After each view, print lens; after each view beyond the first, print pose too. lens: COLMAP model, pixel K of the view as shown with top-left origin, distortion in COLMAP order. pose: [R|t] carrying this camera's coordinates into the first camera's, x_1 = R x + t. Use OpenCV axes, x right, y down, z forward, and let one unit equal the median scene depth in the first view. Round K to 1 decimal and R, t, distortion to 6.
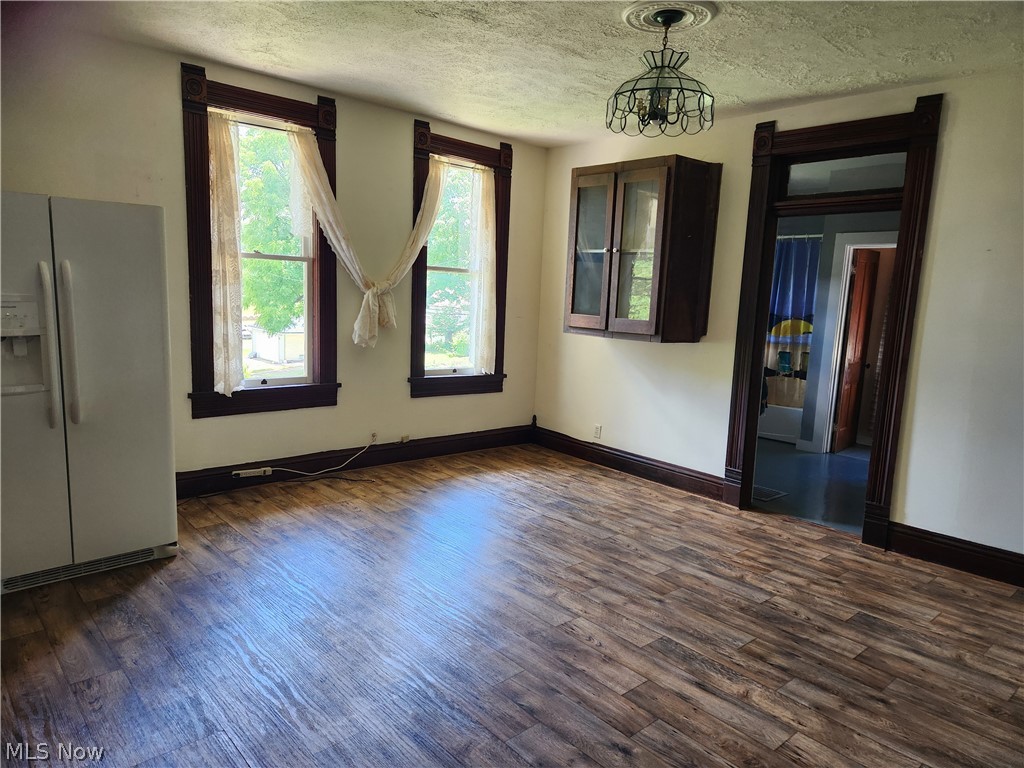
lens RADIAL K [[685.6, 0, 514.4], [0, 685.6, 381.6], [0, 0, 1]] dist [0.046099, -0.029587]
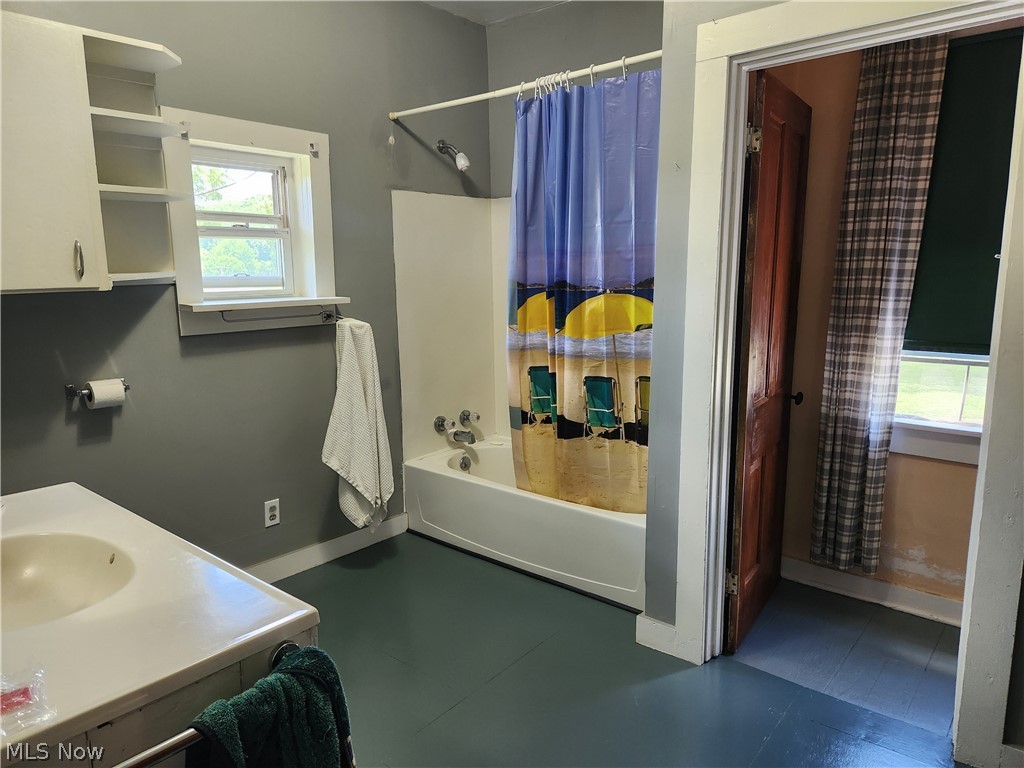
lens RADIAL K [[685.6, 0, 504.7], [0, 685.6, 384.4], [0, 0, 1]] dist [0.046099, -0.029587]
pose [[0.989141, -0.085641, 0.119439, 0.295341], [0.082093, 0.996034, 0.034320, -0.057650], [-0.121905, -0.024142, 0.992248, 0.623342]]
